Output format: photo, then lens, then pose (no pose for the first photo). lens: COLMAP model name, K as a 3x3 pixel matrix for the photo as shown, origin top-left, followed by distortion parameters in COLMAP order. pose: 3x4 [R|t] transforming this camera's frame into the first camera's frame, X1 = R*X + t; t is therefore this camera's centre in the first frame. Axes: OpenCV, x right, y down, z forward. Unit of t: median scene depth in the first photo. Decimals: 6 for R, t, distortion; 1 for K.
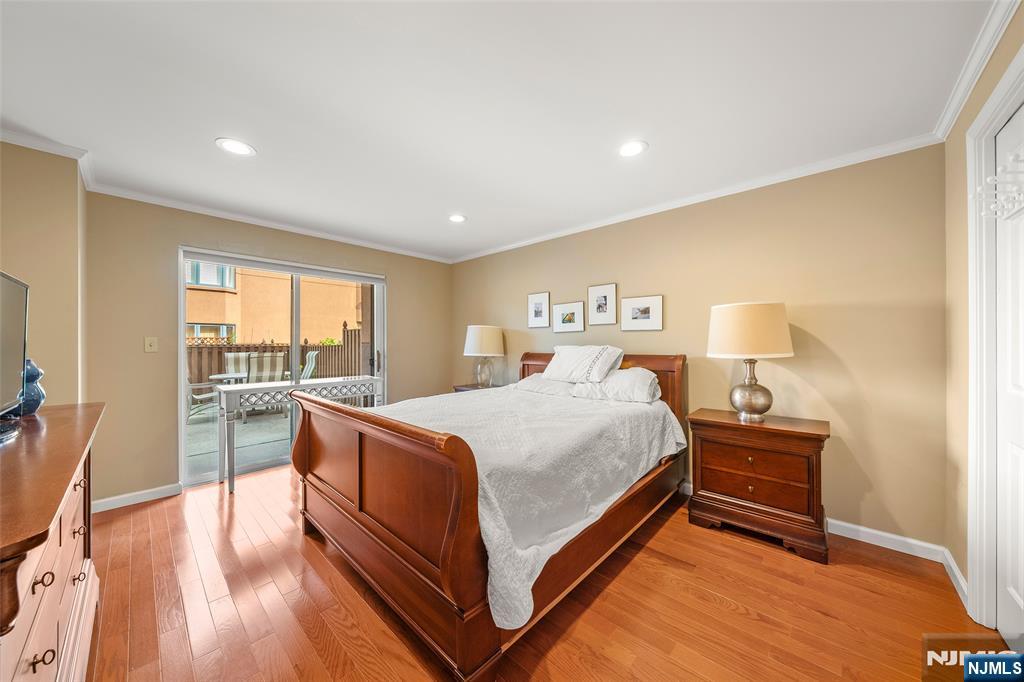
lens RADIAL K [[353.0, 0, 512.1], [0, 353.0, 340.6], [0, 0, 1]] dist [-0.006344, 0.000731]
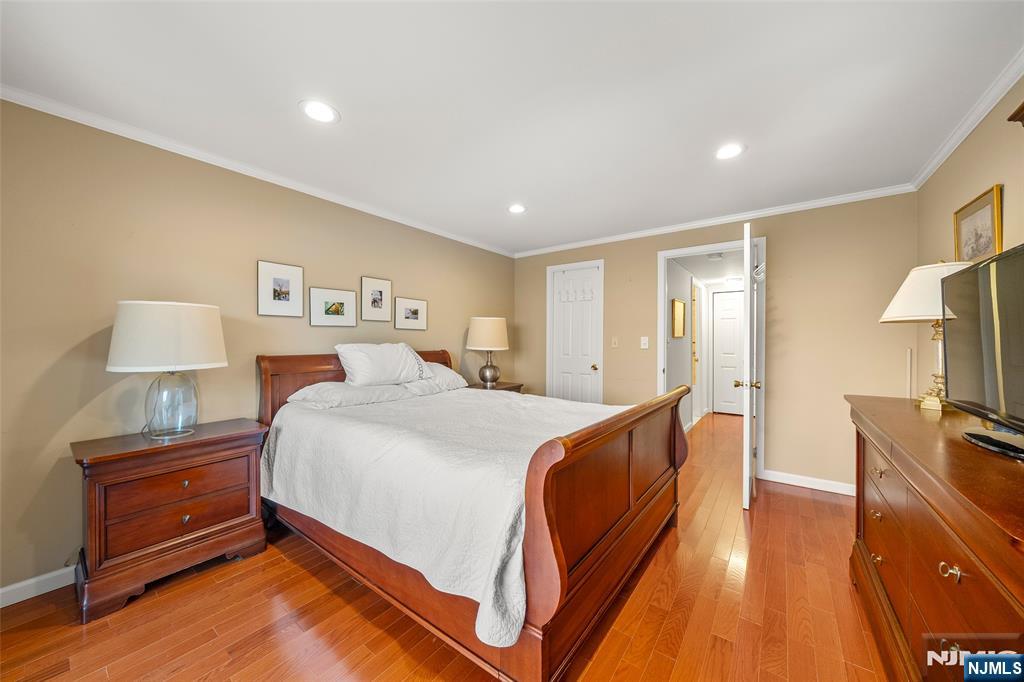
lens RADIAL K [[353.0, 0, 514.2], [0, 353.0, 342.3], [0, 0, 1]] dist [-0.006344, 0.000731]
pose [[-0.109767, -0.001125, 0.993957, -0.689963], [-0.004793, 0.999988, 0.000602, 0.008346], [-0.993946, -0.004698, -0.109771, 0.720405]]
